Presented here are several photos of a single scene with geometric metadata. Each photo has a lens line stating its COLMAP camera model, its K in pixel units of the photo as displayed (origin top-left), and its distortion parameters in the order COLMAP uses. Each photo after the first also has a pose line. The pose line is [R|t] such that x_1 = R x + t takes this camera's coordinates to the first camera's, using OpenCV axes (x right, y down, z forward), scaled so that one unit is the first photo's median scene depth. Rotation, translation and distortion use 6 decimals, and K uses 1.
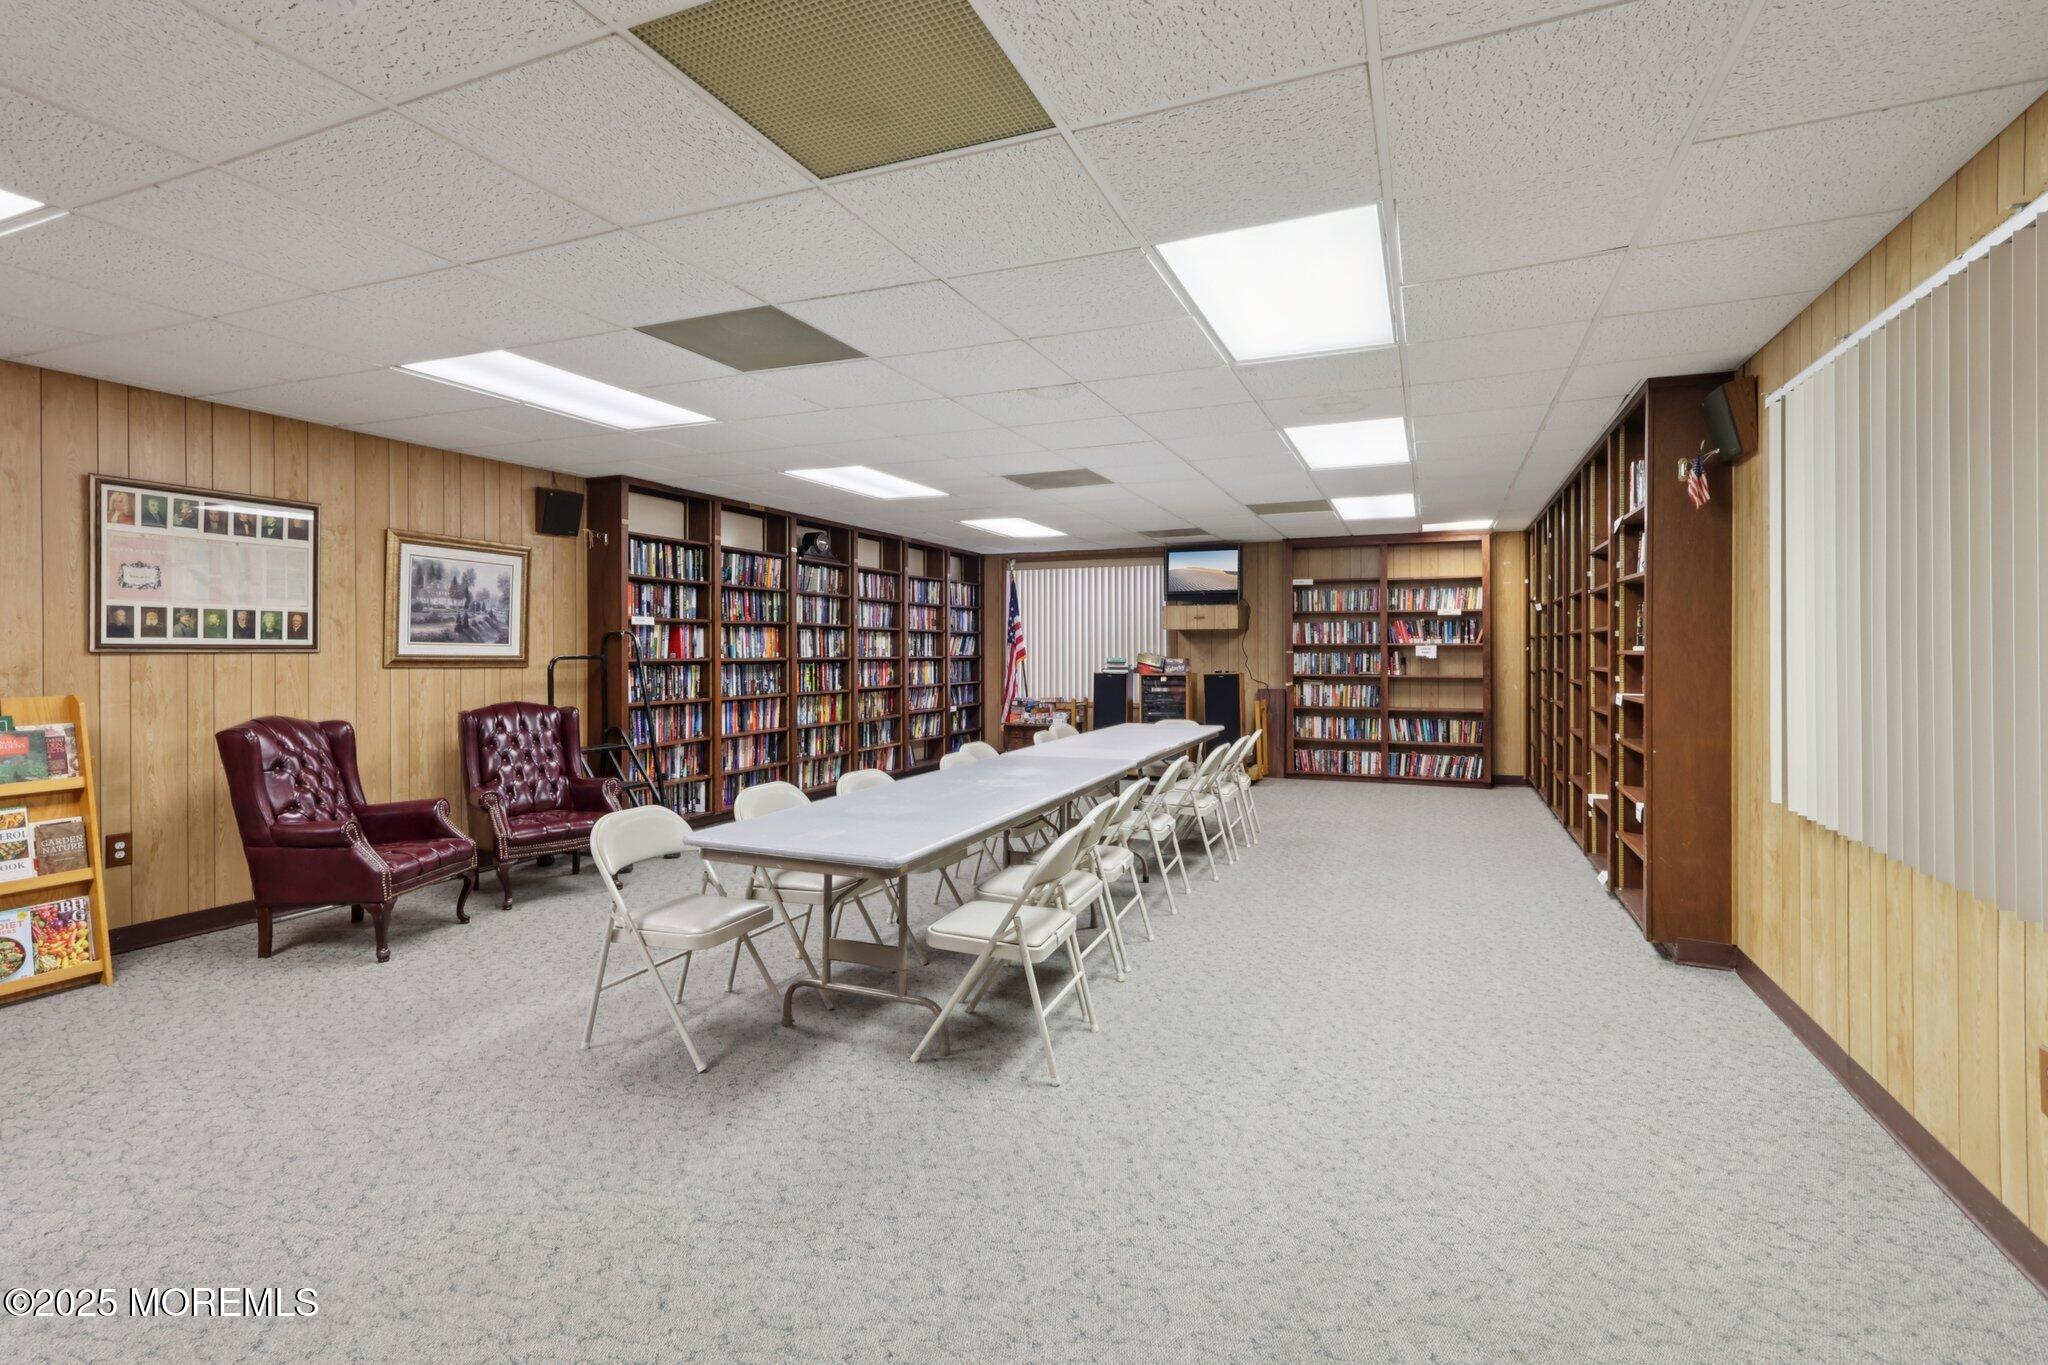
lens RADIAL K [[958.3, 0, 1023.8], [0, 958.3, 653.8], [0, 0, 1]] dist [0.000562, 0.000399]
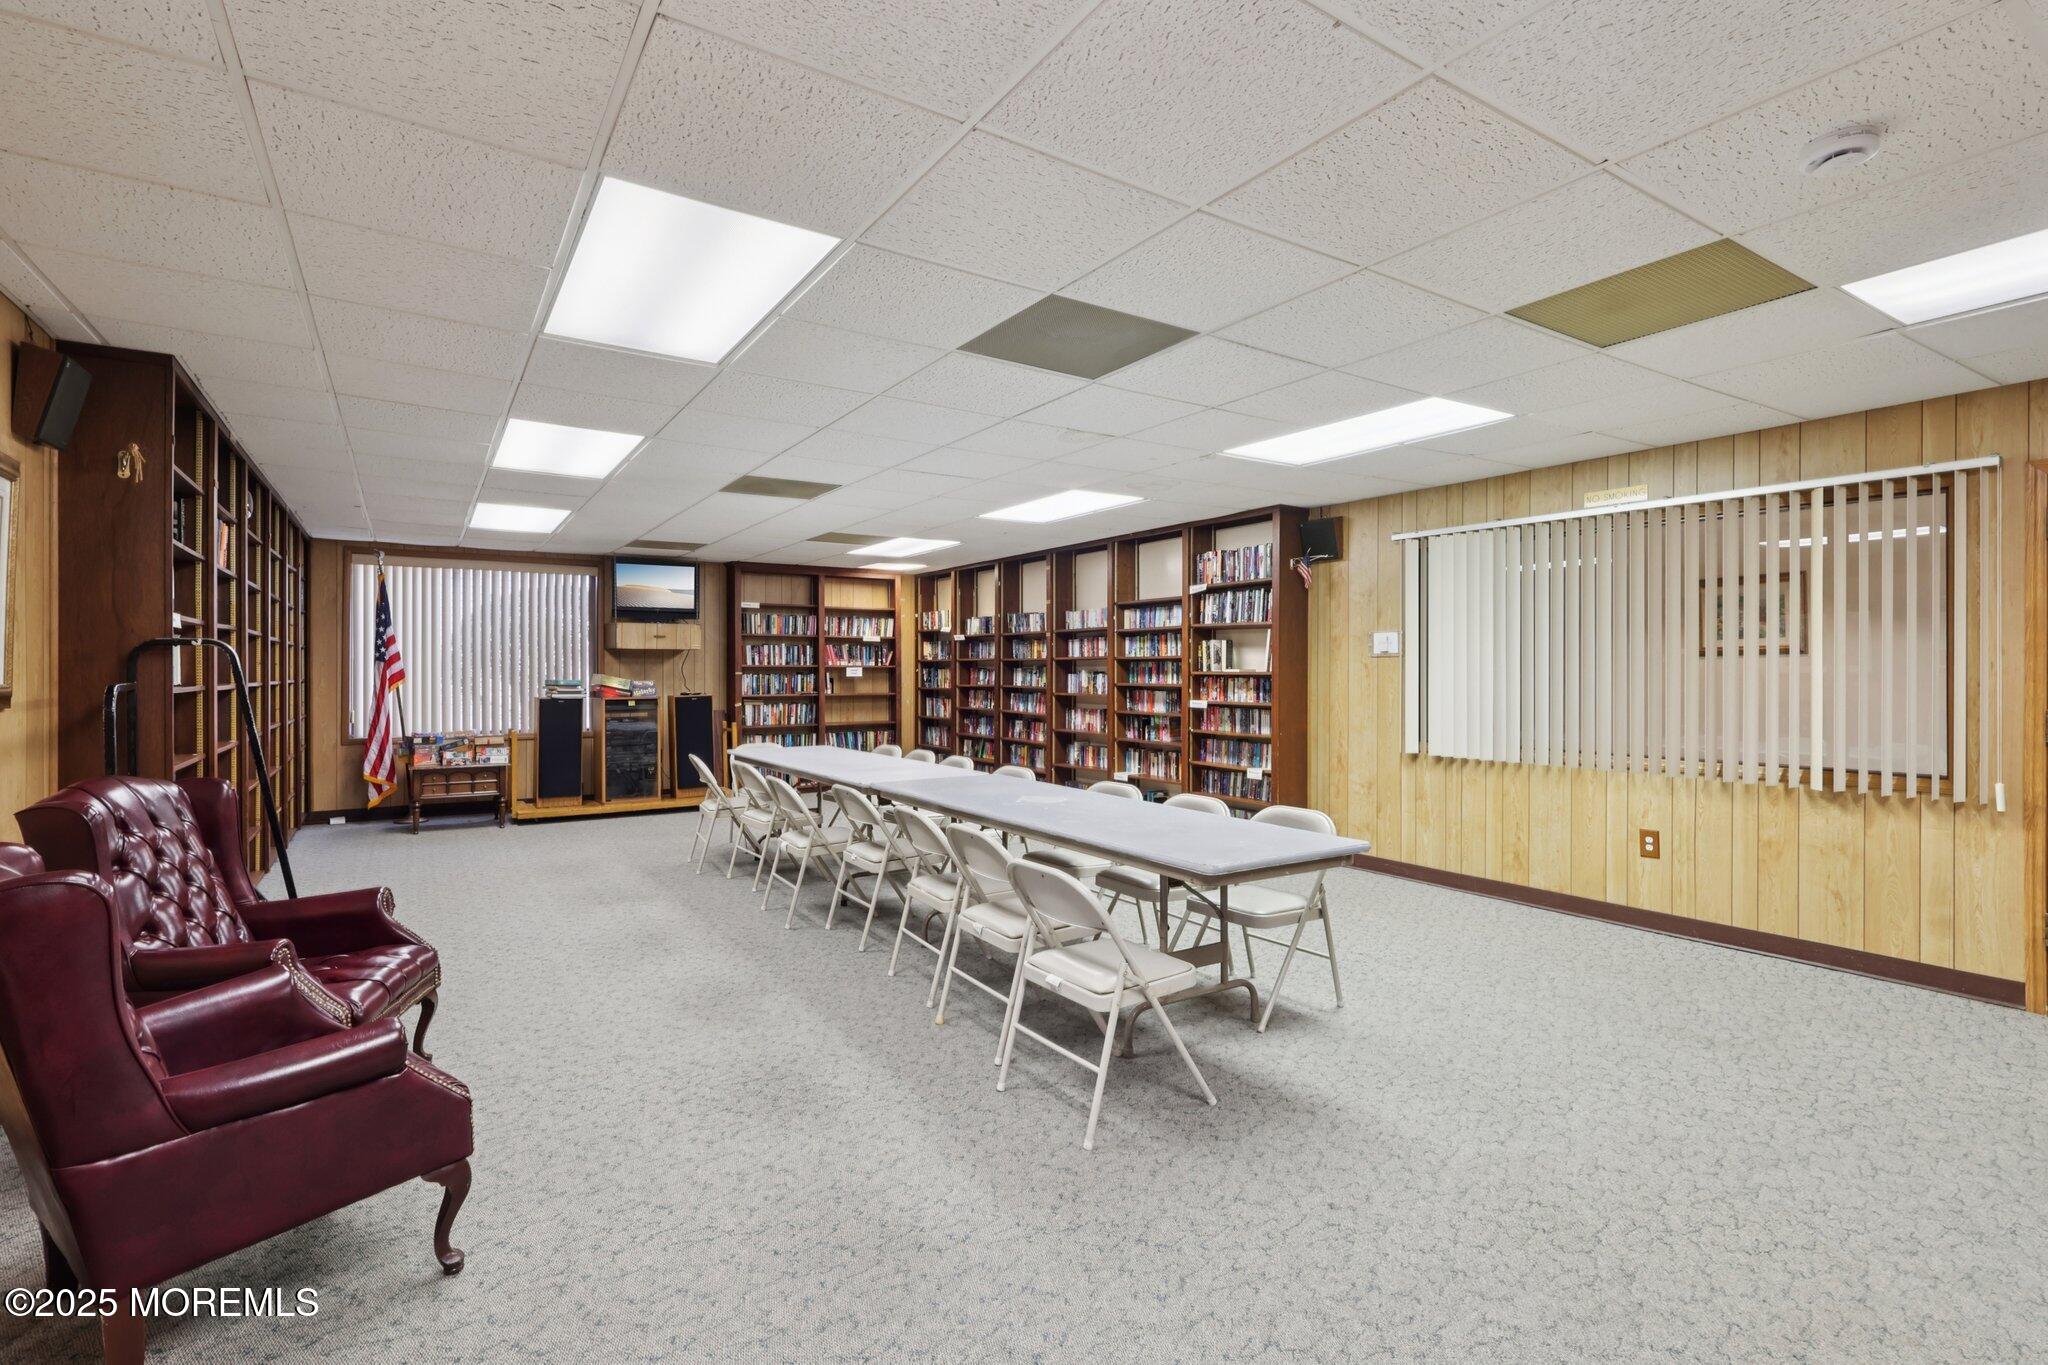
lens RADIAL K [[946.6, 0, 1023.8], [0, 946.6, 669.2], [0, 0, 1]] dist [0.000540, 0.000226]
pose [[0.563239, 0.001180, 0.826293, -0.399210], [0.003452, 0.999987, -0.003781, -0.001538], [-0.826287, 0.004982, 0.563228, 0.196801]]
